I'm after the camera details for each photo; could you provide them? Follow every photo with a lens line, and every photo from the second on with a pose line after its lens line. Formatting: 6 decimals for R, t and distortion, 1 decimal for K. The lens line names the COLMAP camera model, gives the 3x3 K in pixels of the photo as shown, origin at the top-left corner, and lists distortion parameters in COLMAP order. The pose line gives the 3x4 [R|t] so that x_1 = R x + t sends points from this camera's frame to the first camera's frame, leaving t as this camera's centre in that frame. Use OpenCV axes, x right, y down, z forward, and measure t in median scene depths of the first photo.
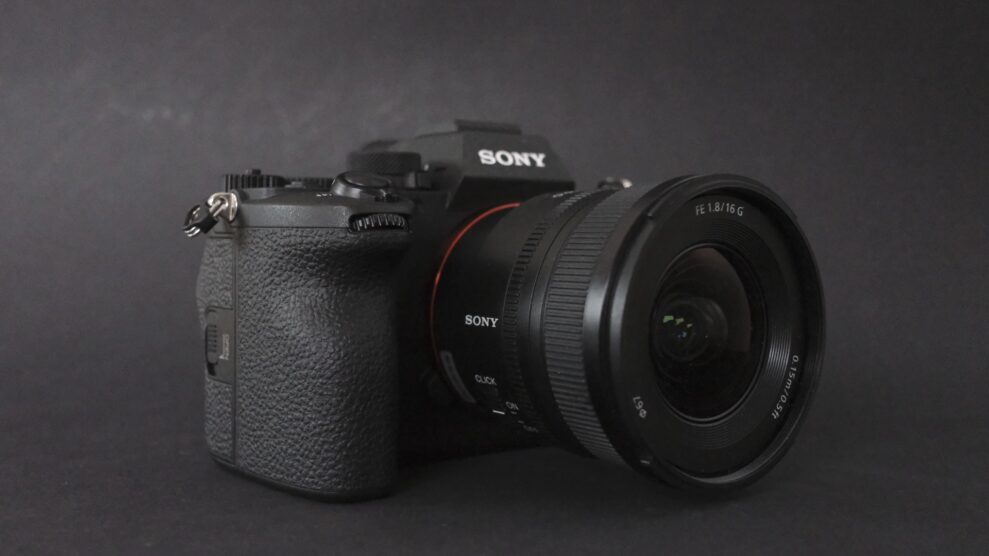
lens RADIAL K [[1107.7, 0, 421.4], [0, 1107.7, 278.1], [0, 0, 1]] dist [-0.001777, -0.001118]
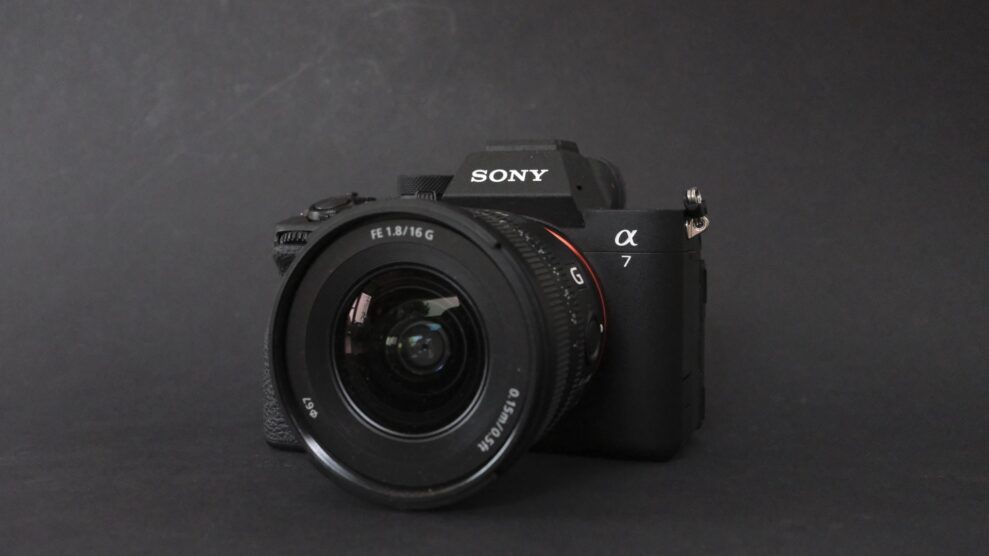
lens RADIAL K [[1048.2, 0, 494.5], [0, 1048.2, 278.0], [0, 0, 1]] dist [-0.004361, -0.006350]
pose [[0.541577, 0.052136, -0.839033, 1.119771], [-0.028665, 0.998640, 0.043551, -0.064451], [0.840162, 0.000465, 0.542335, 0.538249]]
